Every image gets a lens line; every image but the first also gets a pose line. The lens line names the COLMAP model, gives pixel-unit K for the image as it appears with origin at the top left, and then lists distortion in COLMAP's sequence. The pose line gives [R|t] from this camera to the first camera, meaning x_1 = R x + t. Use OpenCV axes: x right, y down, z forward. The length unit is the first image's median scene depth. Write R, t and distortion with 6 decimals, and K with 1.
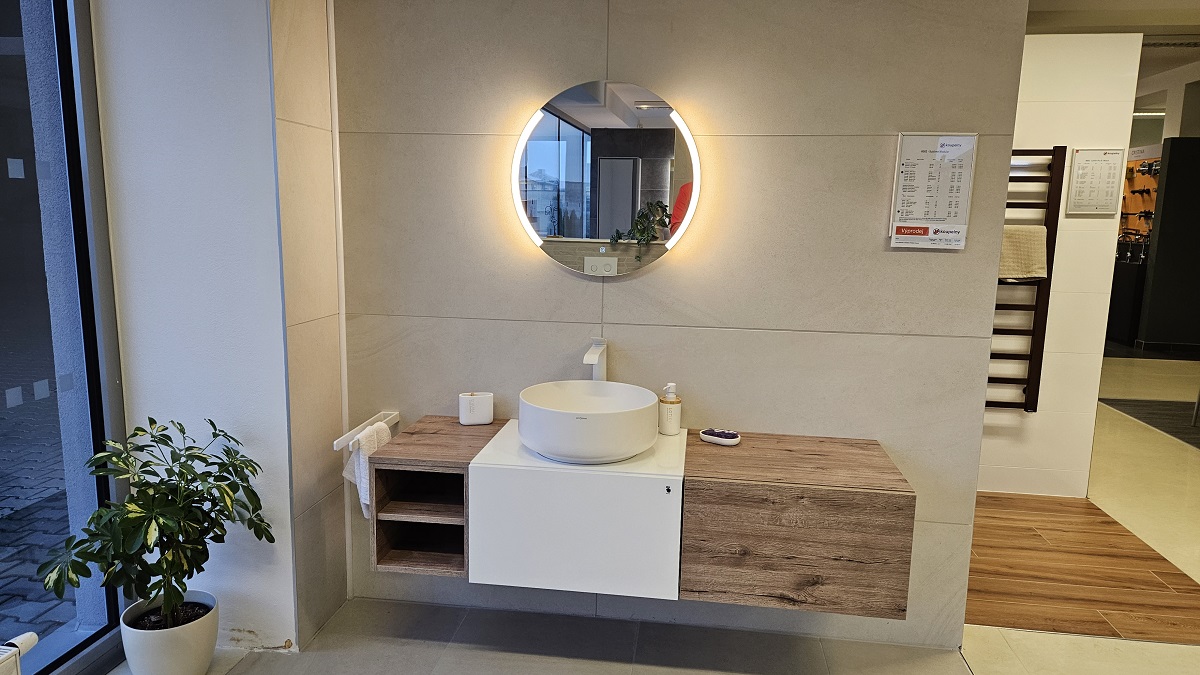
lens RADIAL K [[815.7, 0, 596.5], [0, 815.7, 342.3], [0, 0, 1]] dist [0.038870, -0.000751]
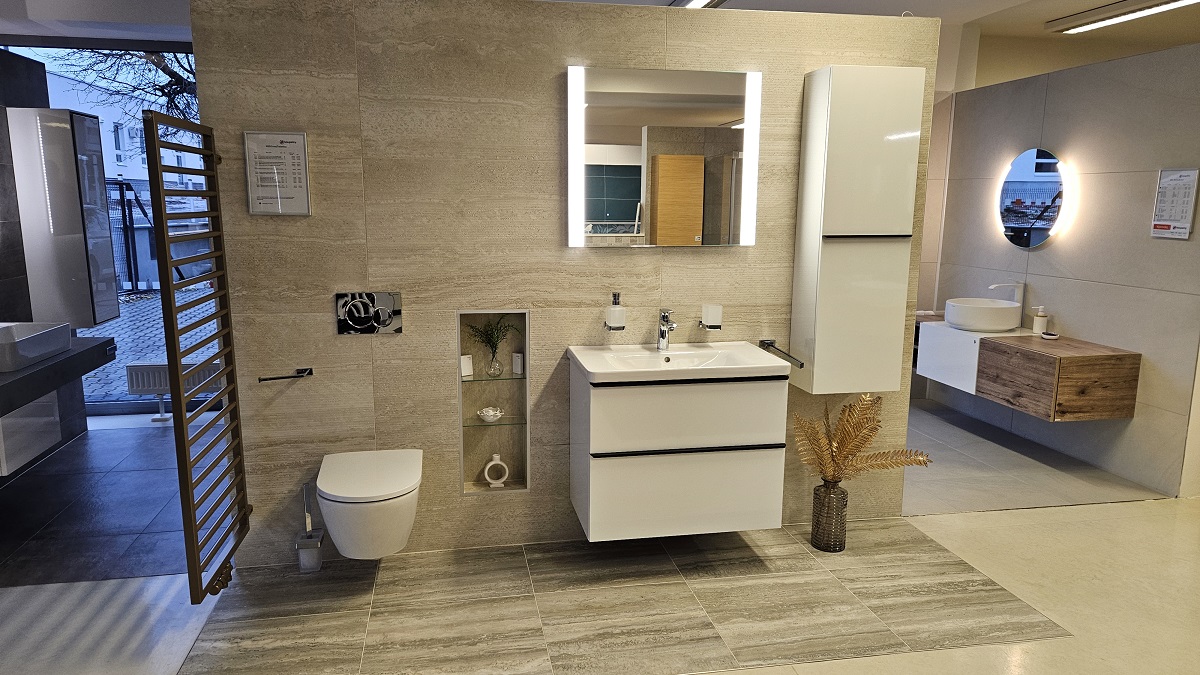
lens RADIAL K [[815.7, 0, 597.9], [0, 815.7, 340.0], [0, 0, 1]] dist [0.038870, -0.000751]
pose [[0.337798, 0.145474, -0.929908, 1.766572], [-0.148835, 0.983809, 0.099840, 0.103150], [0.929377, 0.104677, 0.353980, -0.714594]]
